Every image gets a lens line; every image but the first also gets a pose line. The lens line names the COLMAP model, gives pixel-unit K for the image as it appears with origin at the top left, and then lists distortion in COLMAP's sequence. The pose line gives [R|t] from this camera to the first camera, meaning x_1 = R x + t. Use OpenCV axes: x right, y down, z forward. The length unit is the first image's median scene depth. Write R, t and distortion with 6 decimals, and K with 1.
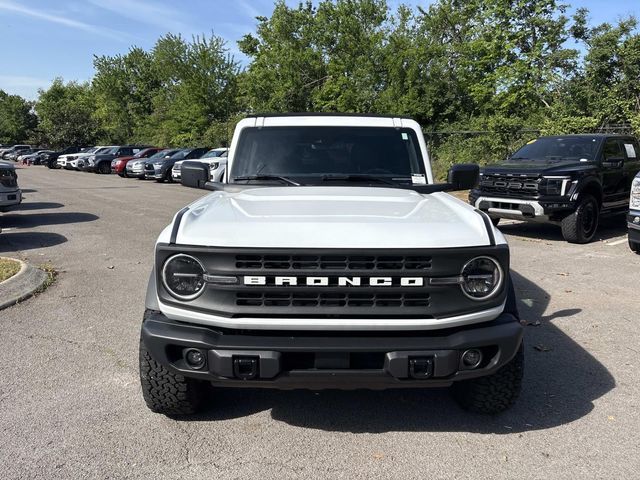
lens RADIAL K [[498.9, 0, 320.0], [0, 498.9, 240.0], [0, 0, 1]] dist [0.001258, 0.005041]
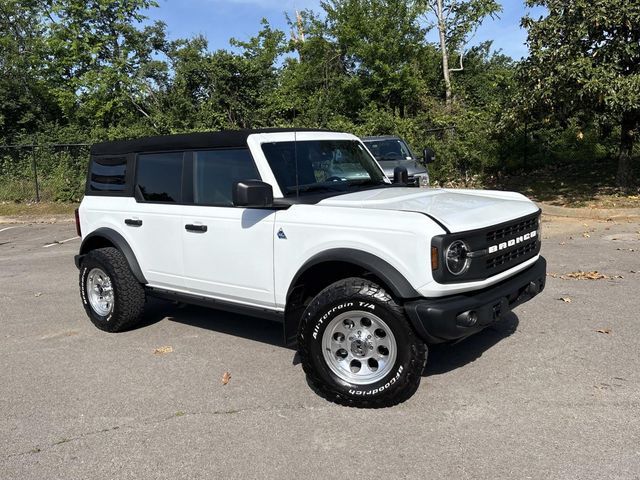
lens RADIAL K [[588.8, 0, 320.0], [0, 588.8, 240.0], [0, 0, 1]] dist [0.001379, -0.001520]
pose [[0.624275, -0.140078, 0.768543, -0.248177], [0.177655, 0.983472, 0.034946, -0.013020], [-0.760736, 0.114719, 0.638843, 0.044353]]
